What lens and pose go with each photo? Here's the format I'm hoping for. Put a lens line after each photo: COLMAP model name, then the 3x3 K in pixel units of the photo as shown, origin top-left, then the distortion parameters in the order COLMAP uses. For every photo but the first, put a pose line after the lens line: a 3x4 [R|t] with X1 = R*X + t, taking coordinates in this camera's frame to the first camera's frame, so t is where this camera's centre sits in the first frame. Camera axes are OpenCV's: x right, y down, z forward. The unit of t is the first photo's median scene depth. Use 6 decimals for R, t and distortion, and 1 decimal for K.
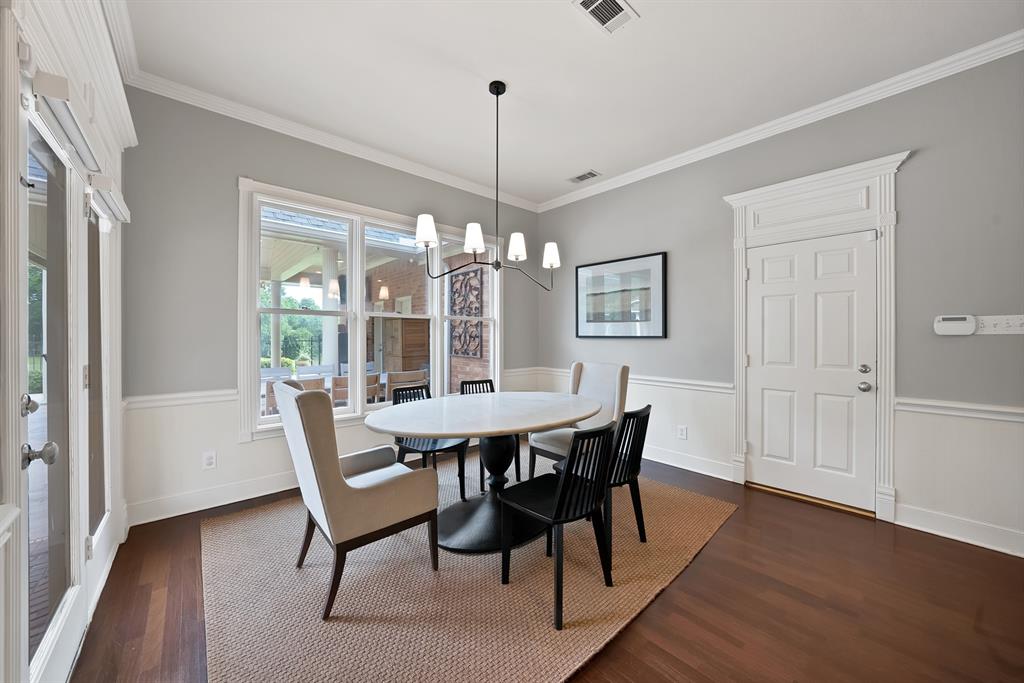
lens RADIAL K [[365.0, 0, 505.8], [0, 365.0, 338.8], [0, 0, 1]] dist [-0.014653, 0.001957]
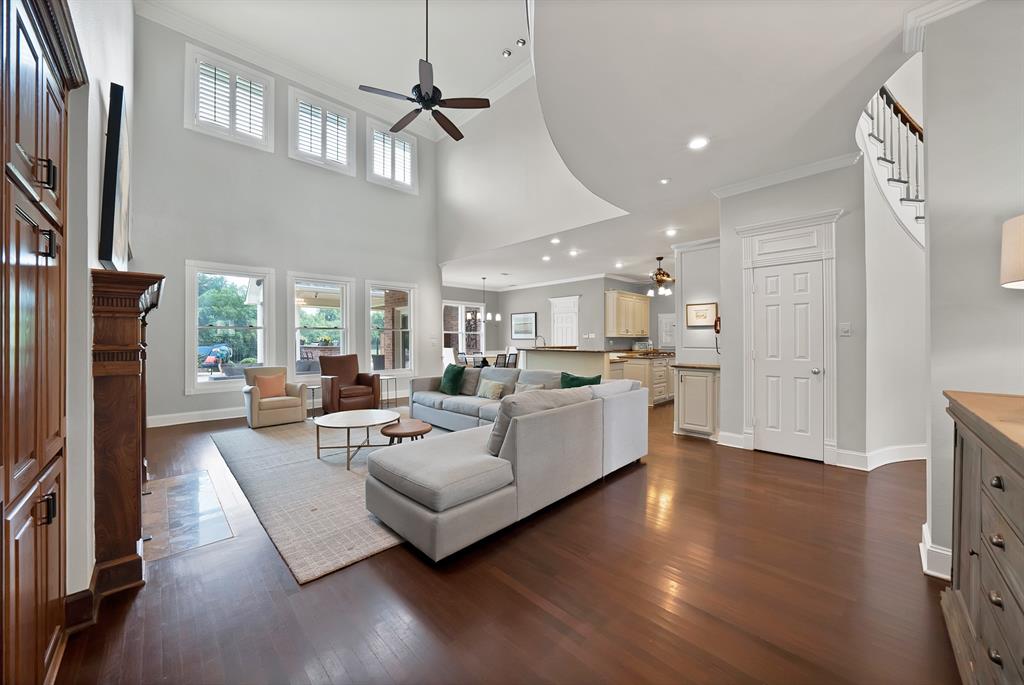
lens RADIAL K [[365.0, 0, 507.7], [0, 365.0, 336.1], [0, 0, 1]] dist [-0.014653, 0.001957]
pose [[0.997995, -0.011778, 0.062183, -0.010771], [0.012522, 0.999855, -0.011574, 0.004748], [-0.062038, 0.012329, 0.997998, -2.069470]]
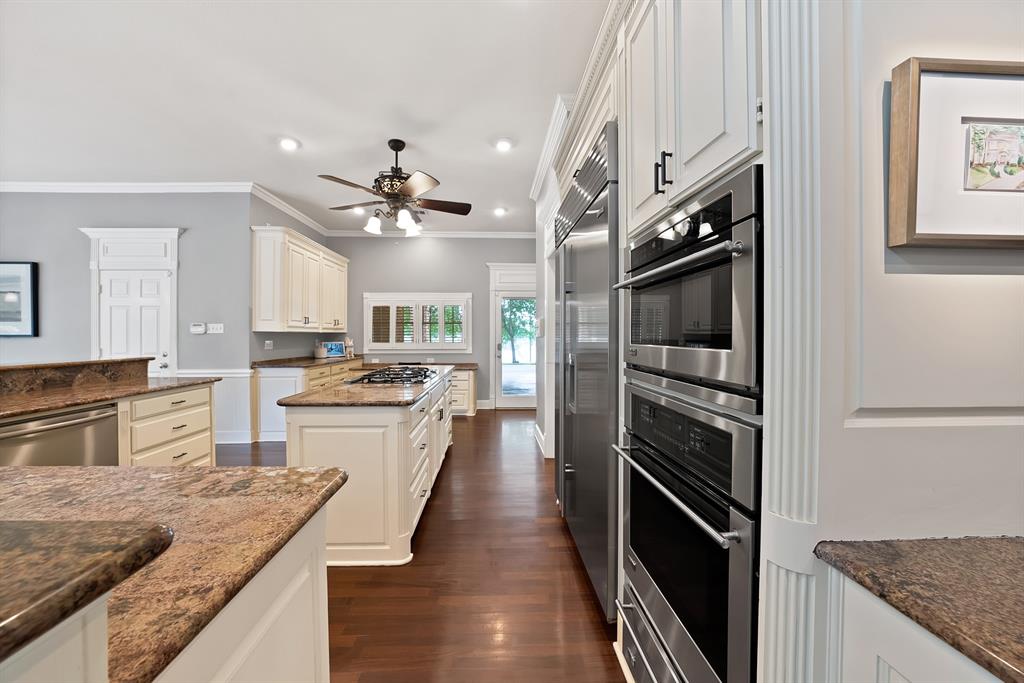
lens RADIAL K [[365.0, 0, 492.3], [0, 365.0, 333.4], [0, 0, 1]] dist [-0.014653, 0.001957]
pose [[0.641326, -0.006089, 0.767244, 0.463893], [0.009355, 0.999956, 0.000117, 0.001178], [-0.767211, 0.007103, 0.641355, -0.796247]]
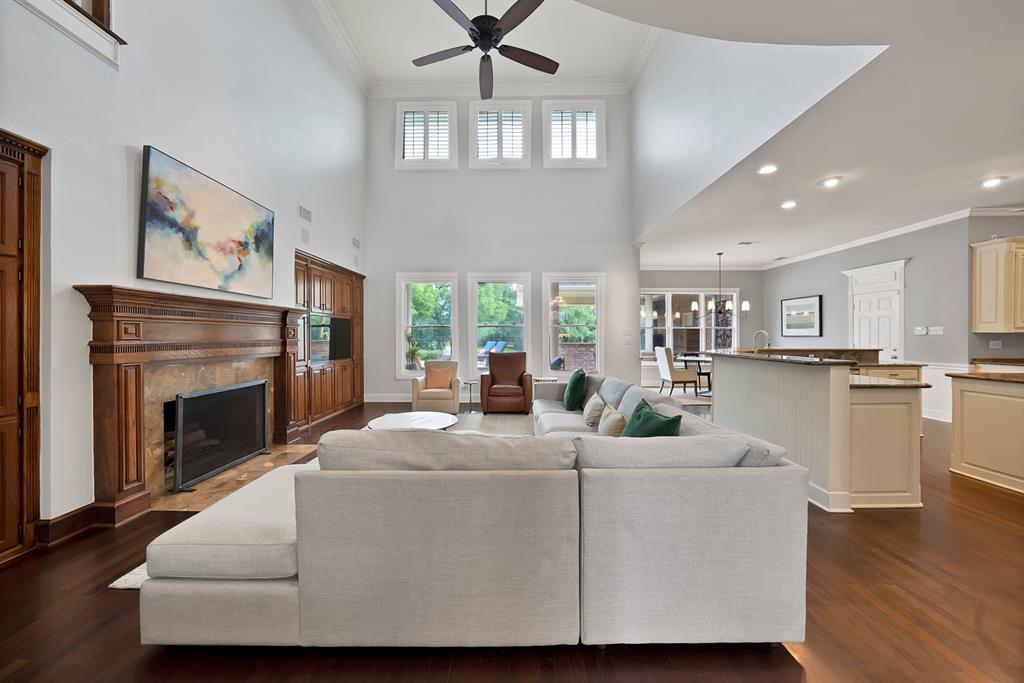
lens RADIAL K [[365.0, 0, 517.0], [0, 365.0, 337.0], [0, 0, 1]] dist [-0.014653, 0.001957]
pose [[0.757588, -0.007587, -0.652689, 0.441778], [0.005035, 0.999971, -0.005780, 0.003634], [0.652713, 0.001093, 0.757604, -1.586237]]
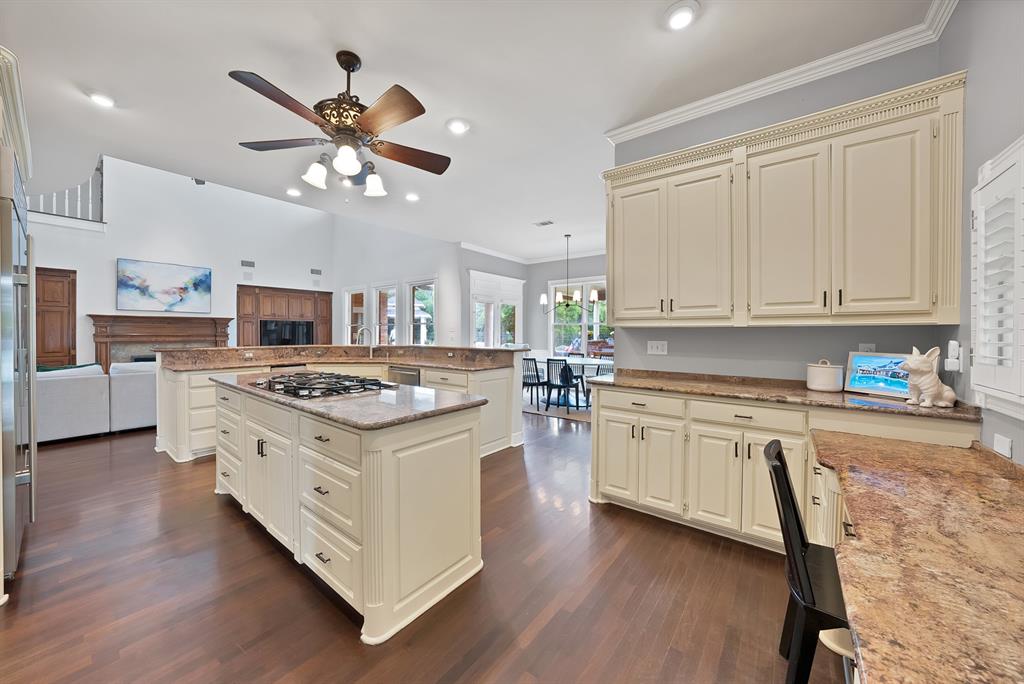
lens RADIAL K [[365.0, 0, 504.3], [0, 365.0, 338.2], [0, 0, 1]] dist [-0.014653, 0.001957]
pose [[0.192613, 0.008012, -0.981242, 1.609040], [-0.003655, 0.999966, 0.007448, 0.005587], [0.981268, 0.002152, 0.192636, 0.047378]]
